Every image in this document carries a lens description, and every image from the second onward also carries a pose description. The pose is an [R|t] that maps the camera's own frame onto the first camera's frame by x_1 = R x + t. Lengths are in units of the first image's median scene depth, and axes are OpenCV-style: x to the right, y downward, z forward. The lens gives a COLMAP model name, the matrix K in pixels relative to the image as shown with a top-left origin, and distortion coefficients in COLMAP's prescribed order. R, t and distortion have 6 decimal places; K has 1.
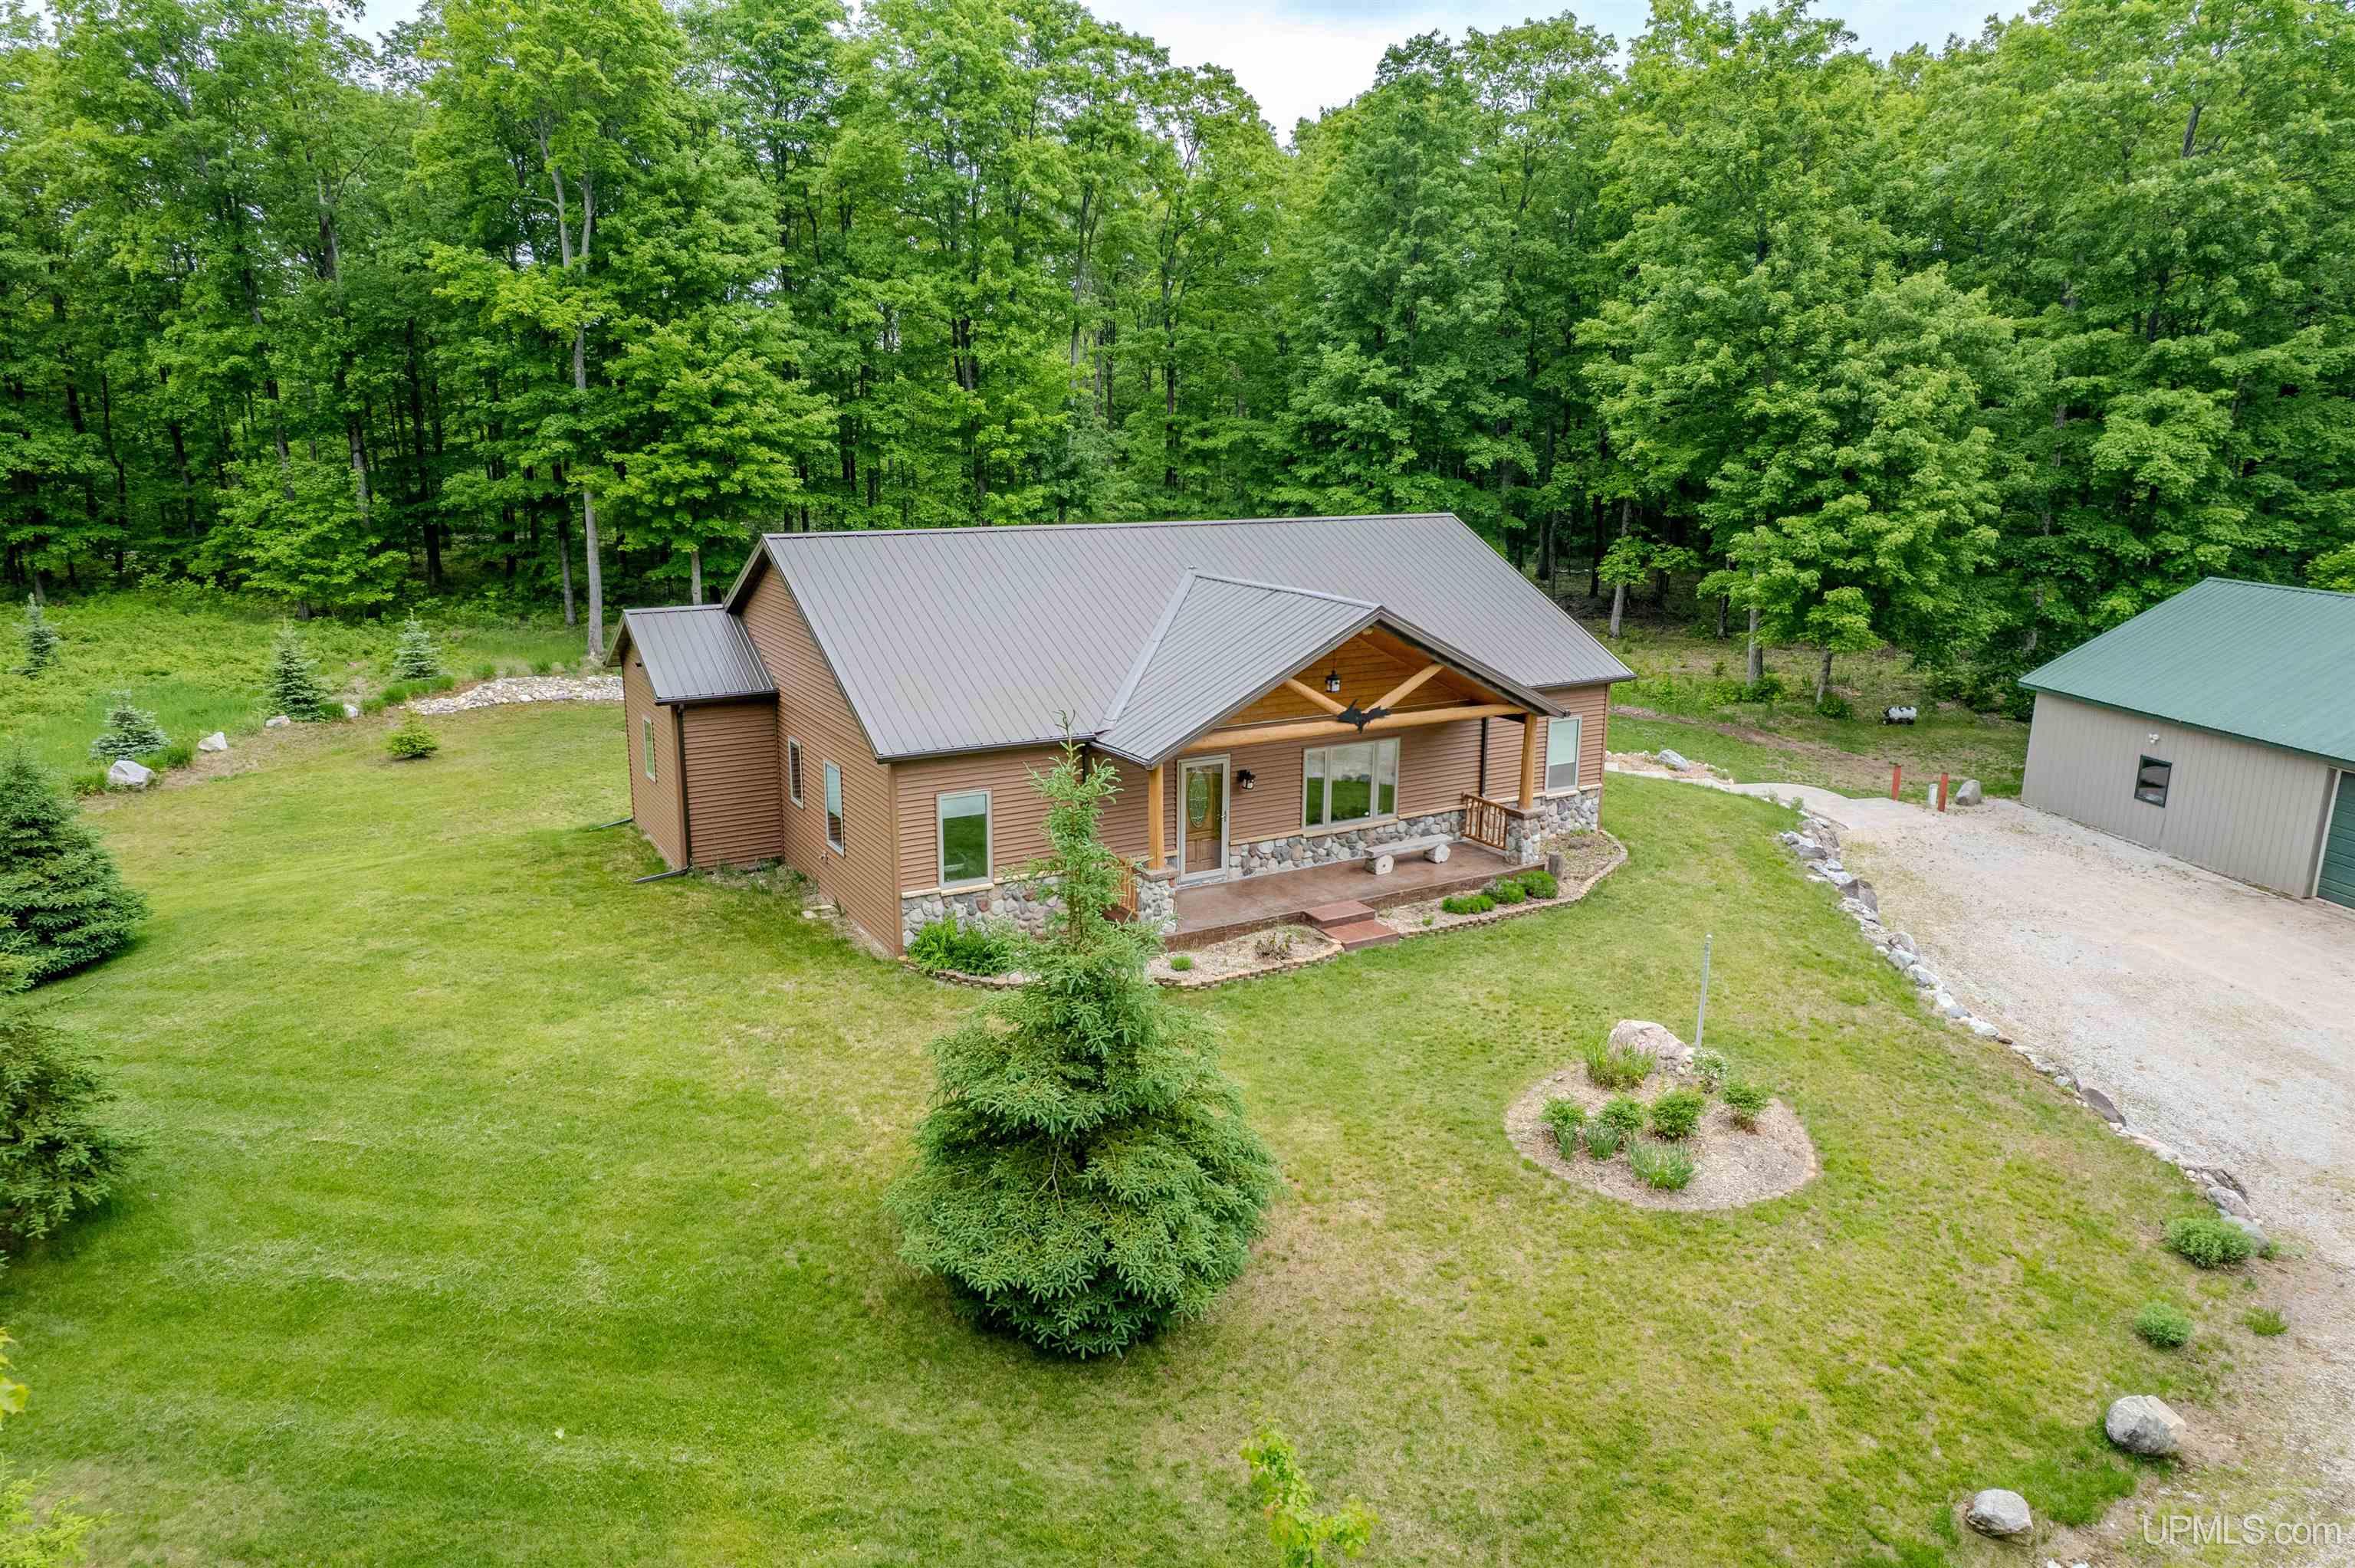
lens RADIAL K [[1500.6, 0, 1177.5], [0, 1500.6, 784.0], [0, 0, 1]] dist [-0.049208, 0.000727]
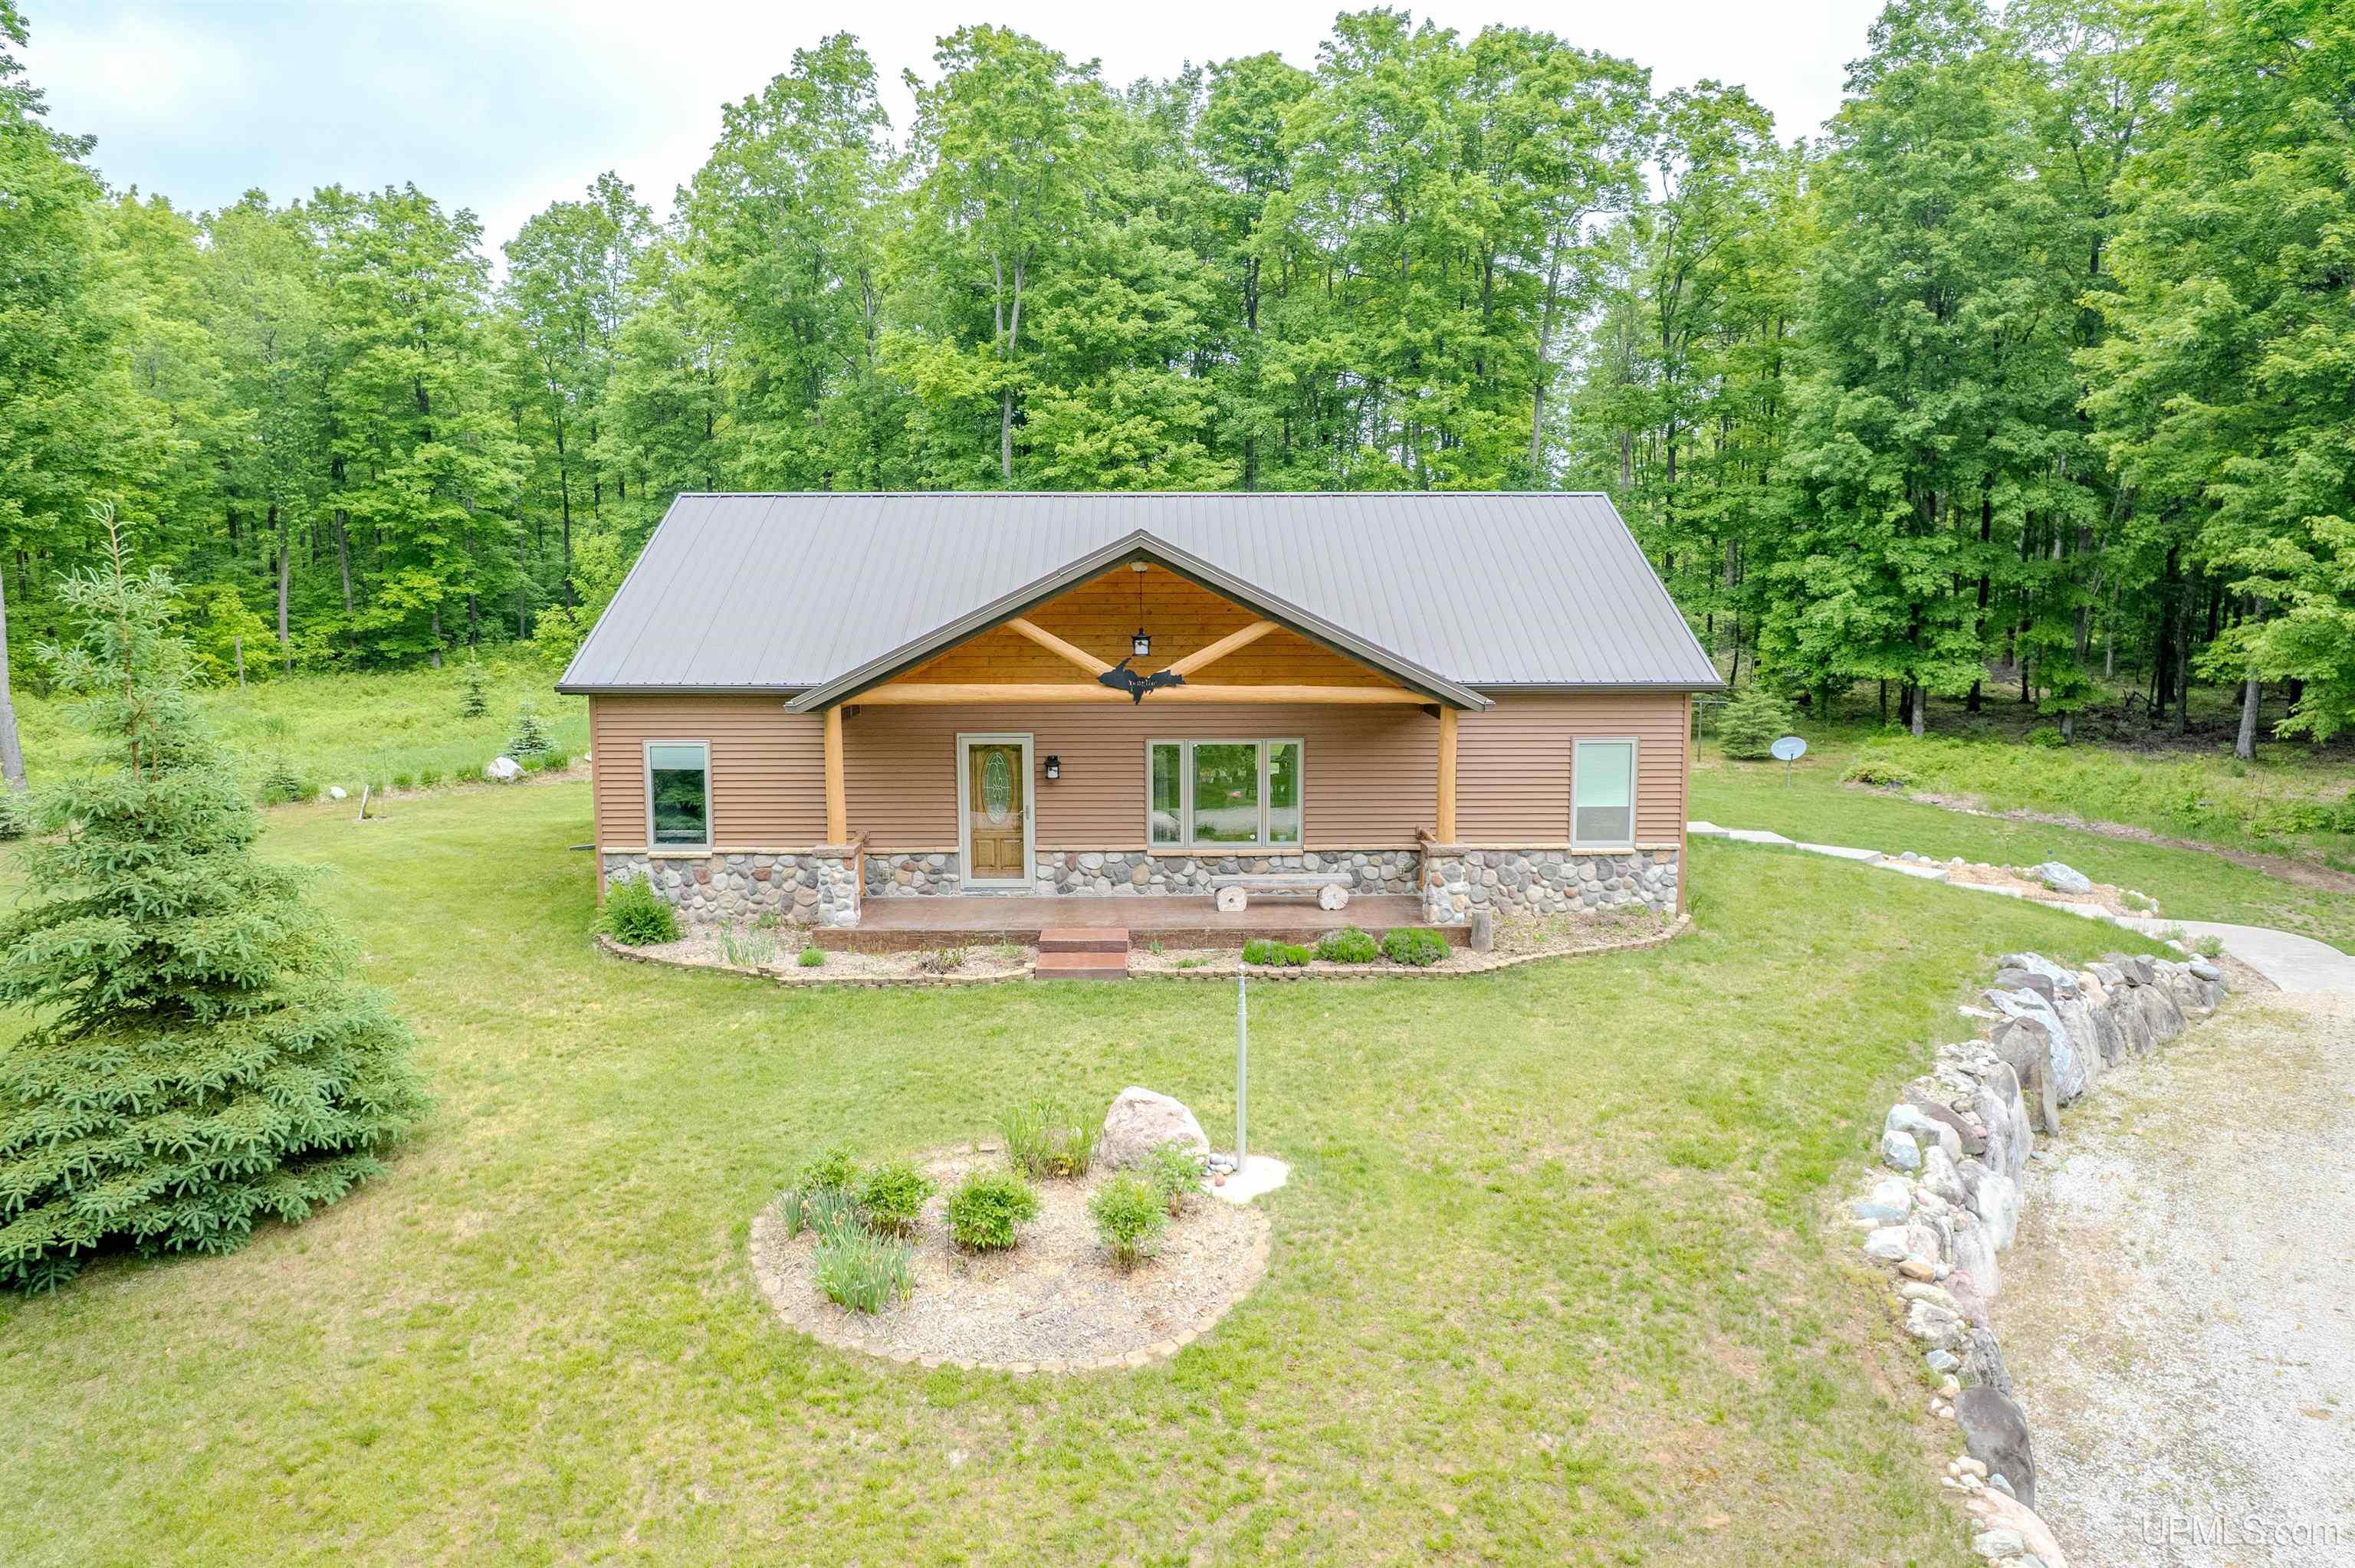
lens RADIAL K [[1531.0, 0, 1182.8], [0, 1531.0, 787.6], [0, 0, 1]] dist [-0.060290, 0.044239]
pose [[0.869367, 0.056919, -0.490878, 0.435175], [-0.109160, 0.990926, -0.078426, 0.055003], [0.481959, 0.121765, 0.867692, 0.291648]]
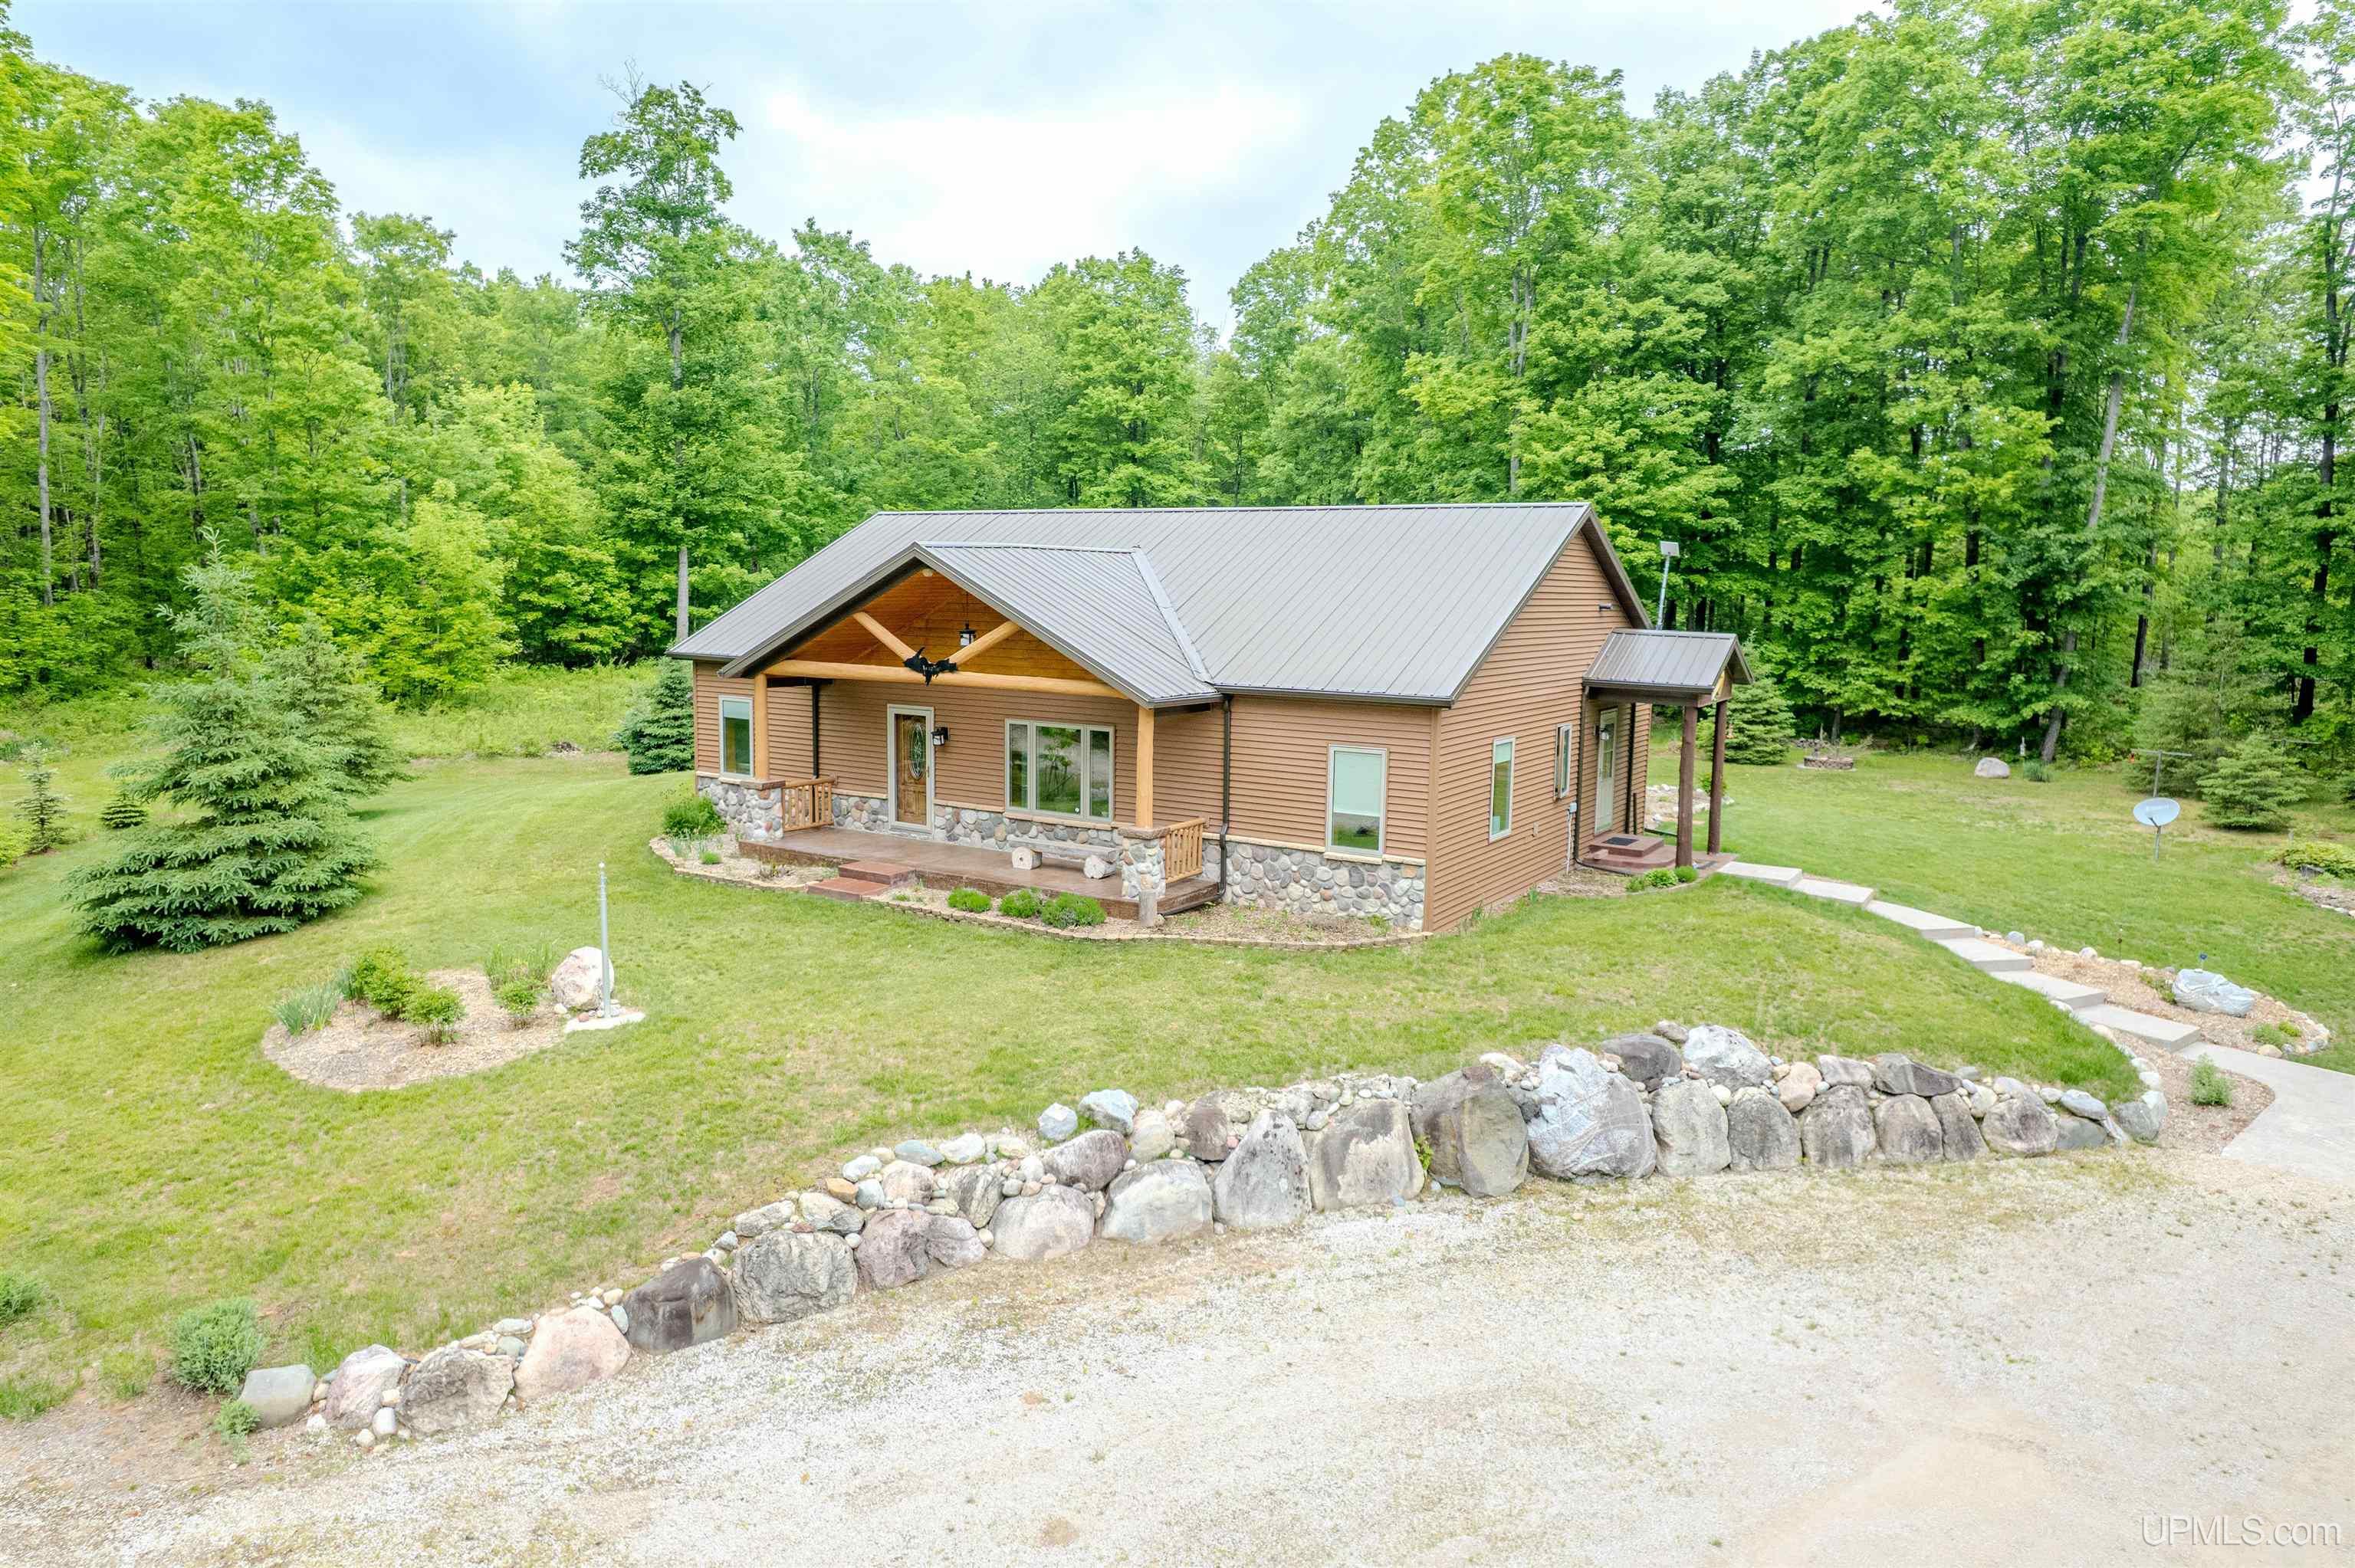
lens RADIAL K [[1500.6, 0, 1177.5], [0, 1500.6, 784.0], [0, 0, 1]] dist [-0.049208, 0.000727]
pose [[0.453163, 0.119153, -0.883428, 0.842701], [-0.224076, 0.974432, 0.016486, -0.019983], [0.862805, 0.190484, 0.468276, 0.595284]]
